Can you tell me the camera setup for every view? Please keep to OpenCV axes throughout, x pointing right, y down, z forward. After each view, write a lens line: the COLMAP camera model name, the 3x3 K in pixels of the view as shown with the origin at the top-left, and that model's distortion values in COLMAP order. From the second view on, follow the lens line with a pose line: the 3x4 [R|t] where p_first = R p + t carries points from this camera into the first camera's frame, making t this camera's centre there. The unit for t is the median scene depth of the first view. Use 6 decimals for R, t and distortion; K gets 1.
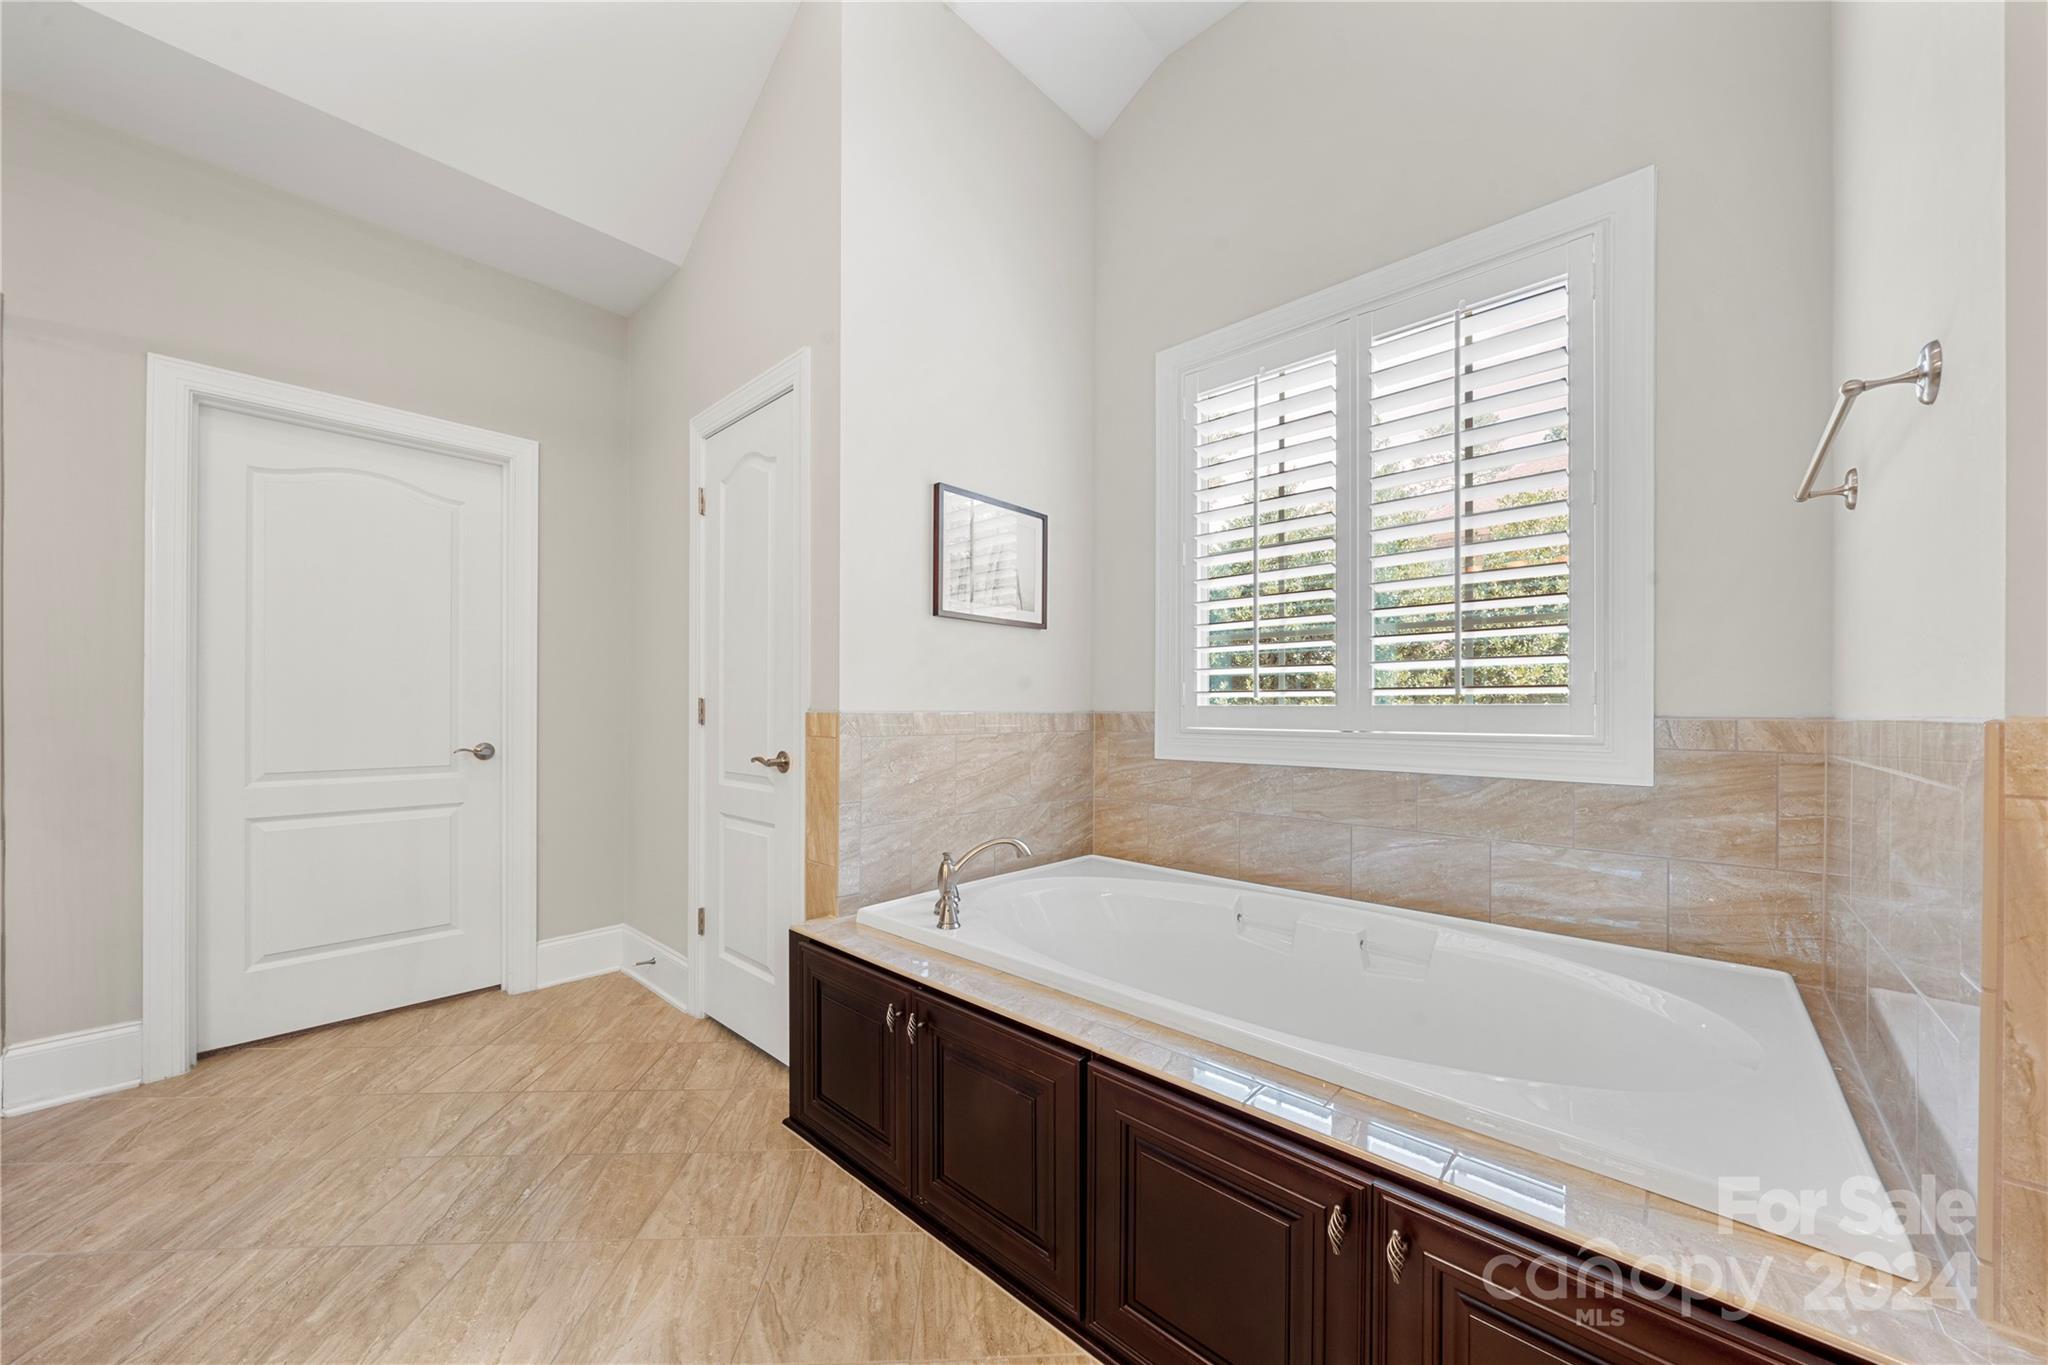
lens RADIAL K [[731.9, 0, 1042.1], [0, 731.9, 710.7], [0, 0, 1]] dist [0.002733, -0.000273]
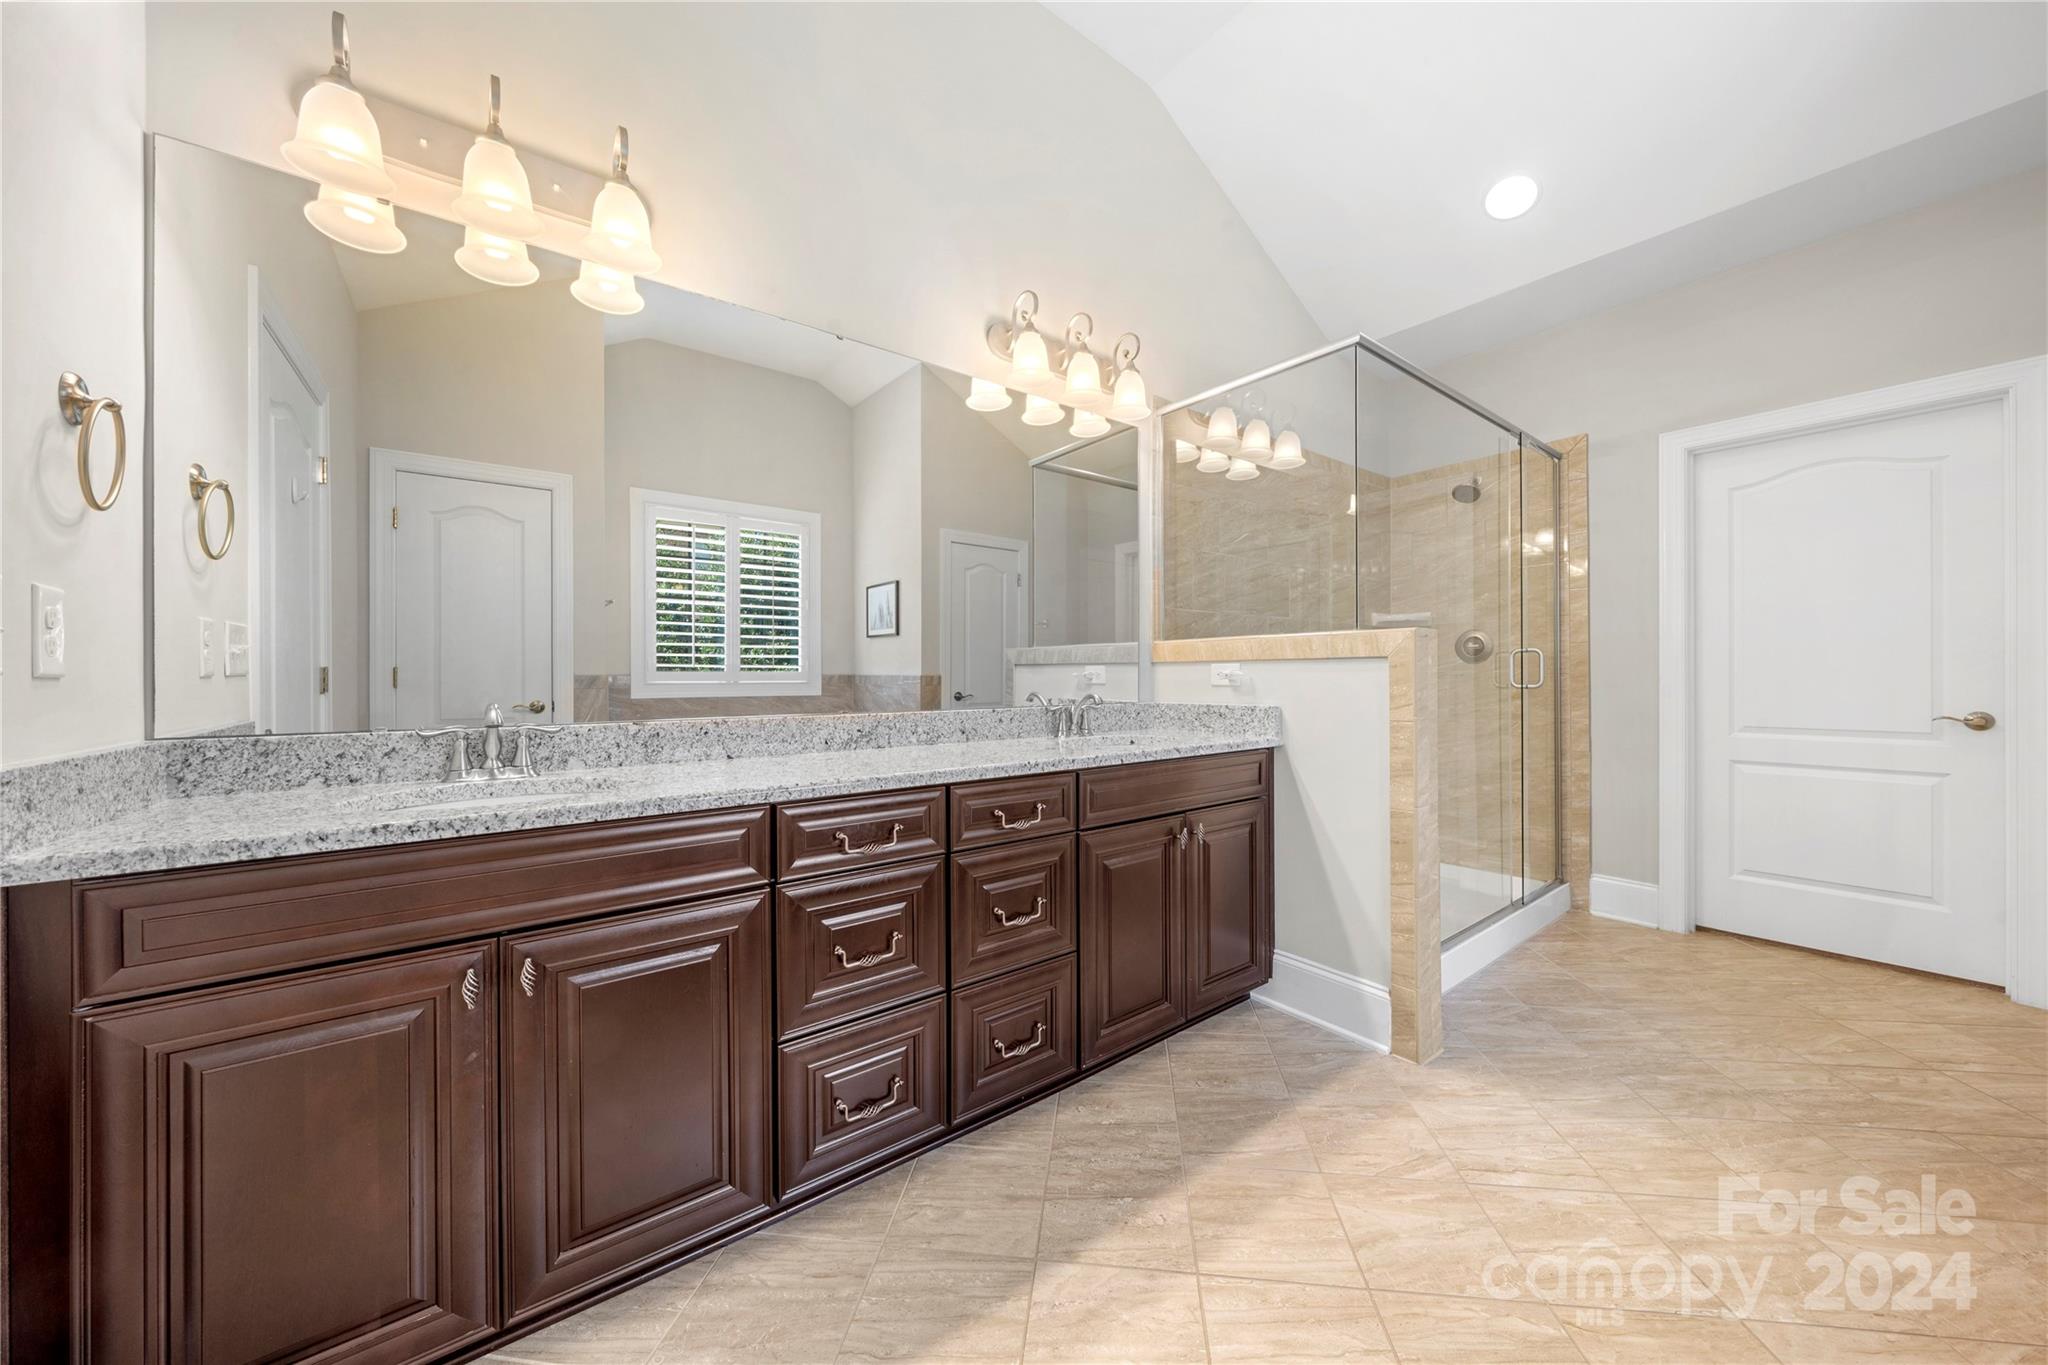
lens RADIAL K [[710.4, 0, 1022.7], [0, 710.4, 679.6], [0, 0, 1]] dist [0.000702, -0.000119]
pose [[-0.161145, 0.000687, -0.986930, 0.399859], [-0.001438, 0.999999, 0.000931, 0.006484], [0.986930, 0.001569, -0.161144, -0.036129]]
